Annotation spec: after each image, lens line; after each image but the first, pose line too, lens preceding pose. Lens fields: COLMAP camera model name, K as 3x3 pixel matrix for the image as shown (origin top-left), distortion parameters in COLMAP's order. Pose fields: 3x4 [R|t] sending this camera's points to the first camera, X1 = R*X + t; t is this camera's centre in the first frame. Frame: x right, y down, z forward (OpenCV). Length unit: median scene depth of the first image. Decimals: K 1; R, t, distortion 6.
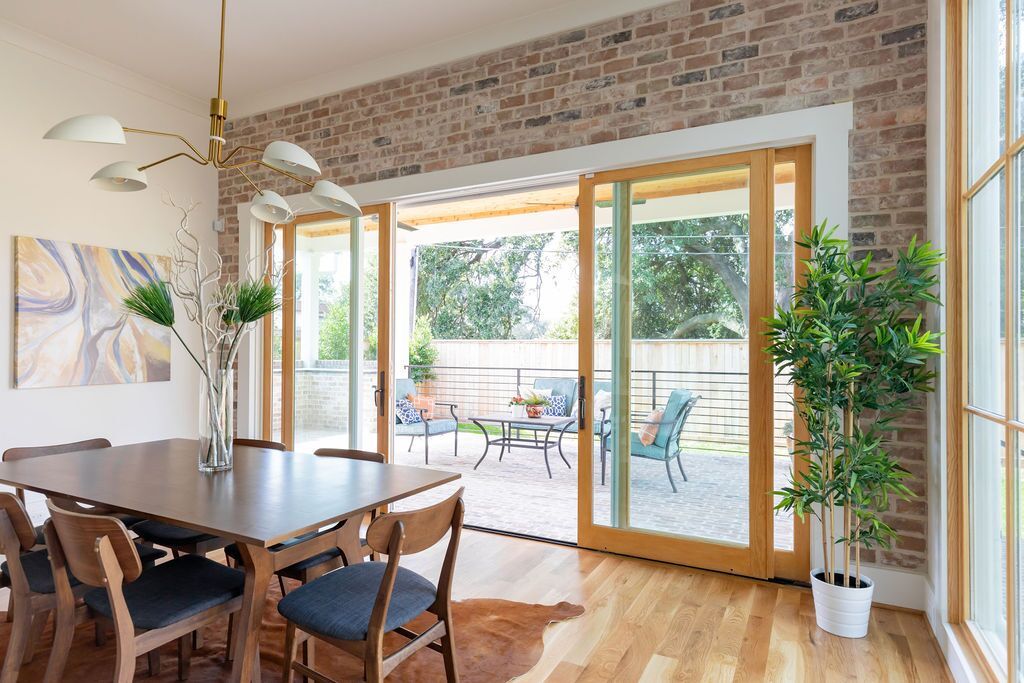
lens RADIAL K [[559.0, 0, 530.4], [0, 559.0, 344.7], [0, 0, 1]] dist [0.005894, 0.001160]
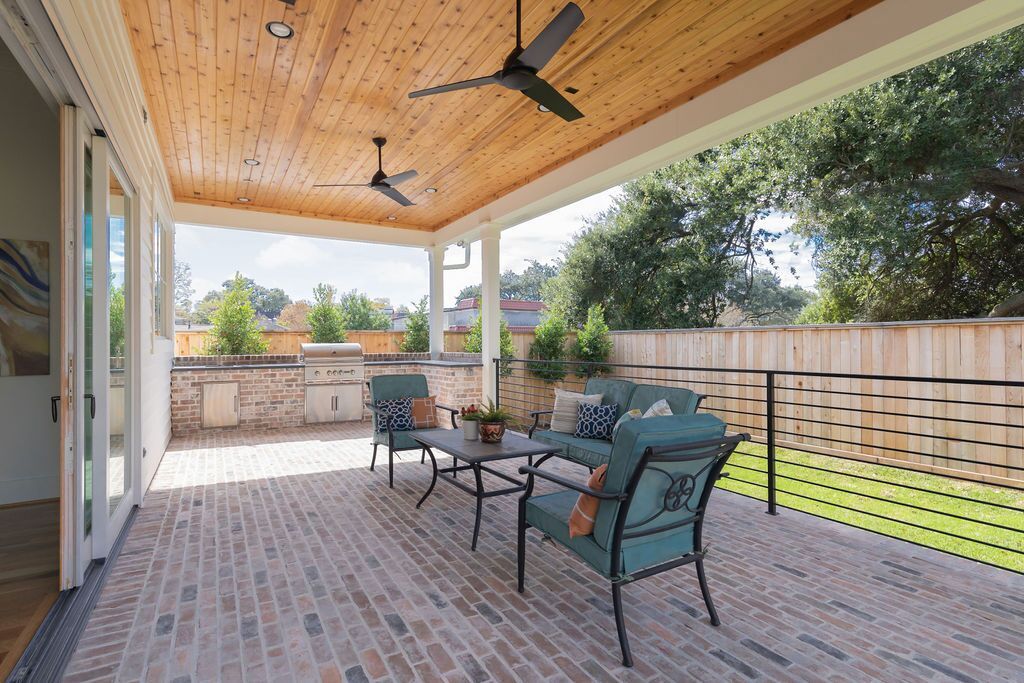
lens RADIAL K [[493.5, 0, 497.5], [0, 493.5, 339.5], [0, 0, 1]] dist [0.005527, -0.000715]
pose [[0.841916, -0.015231, -0.539394, 0.484659], [0.015542, 0.999871, -0.003976, 0.023592], [0.539385, -0.005035, 0.842044, 0.801692]]
